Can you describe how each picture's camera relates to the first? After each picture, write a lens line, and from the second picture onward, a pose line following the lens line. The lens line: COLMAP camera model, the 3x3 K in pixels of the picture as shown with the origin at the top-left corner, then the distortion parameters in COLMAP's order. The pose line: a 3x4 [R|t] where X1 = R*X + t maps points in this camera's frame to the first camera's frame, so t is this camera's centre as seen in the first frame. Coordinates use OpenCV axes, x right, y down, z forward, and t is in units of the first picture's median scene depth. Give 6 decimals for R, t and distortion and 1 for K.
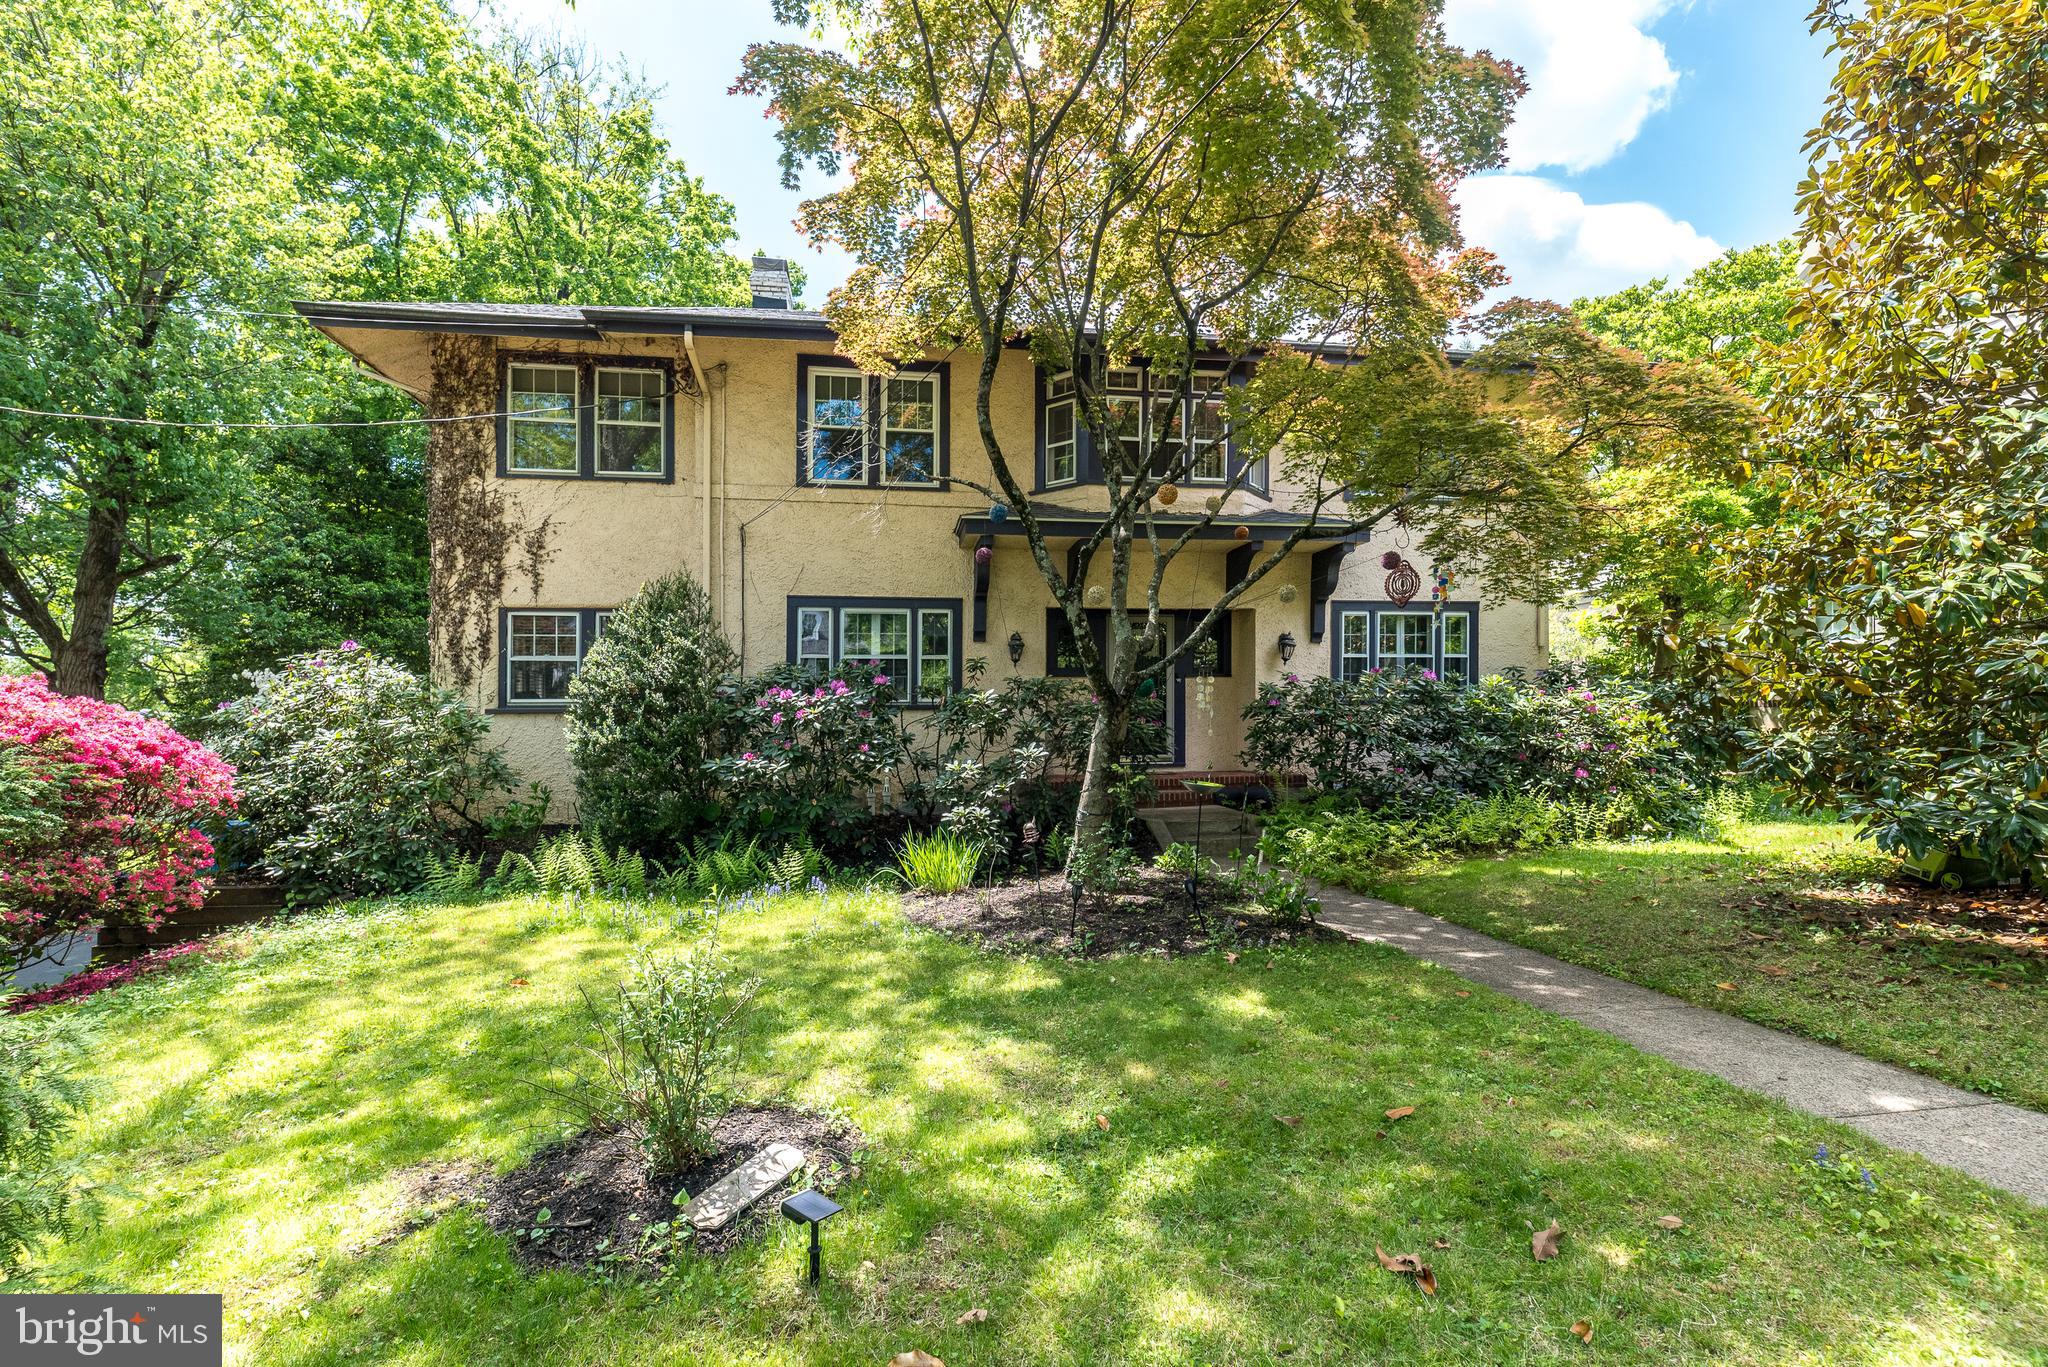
lens RADIAL K [[907.7, 0, 1018.3], [0, 907.7, 683.1], [0, 0, 1]] dist [0.000427, 0.000027]
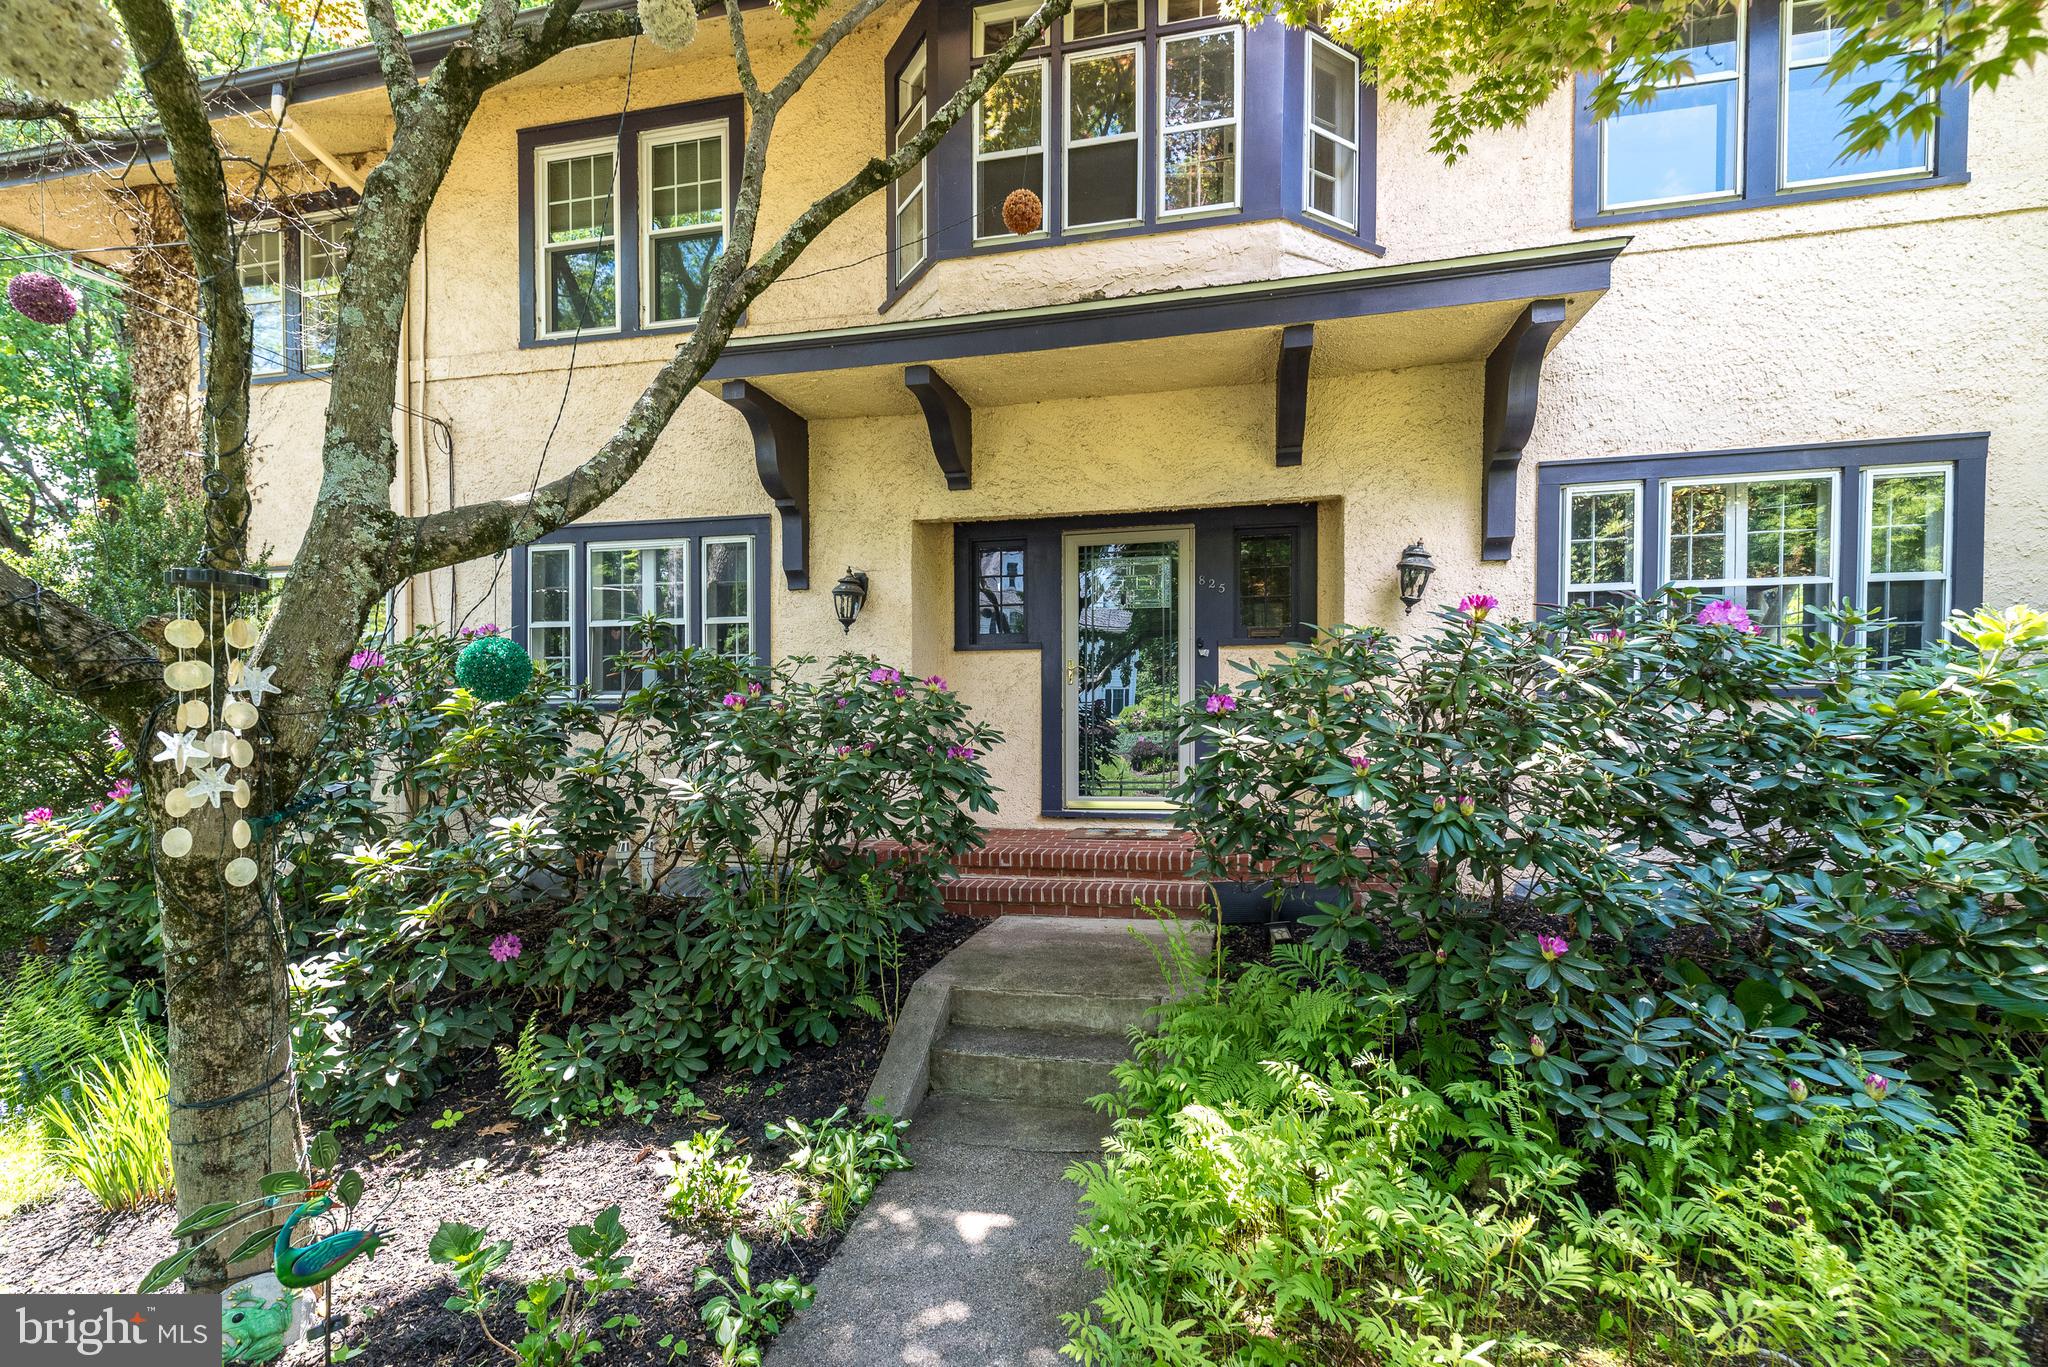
lens RADIAL K [[907.7, 0, 1032.2], [0, 907.7, 690.0], [0, 0, 1]] dist [0.000427, 0.000027]
pose [[0.933090, -0.006177, -0.359589, 0.291324], [0.009499, 0.999927, 0.007473, 0.012806], [0.359517, -0.010389, 0.933081, 0.537932]]
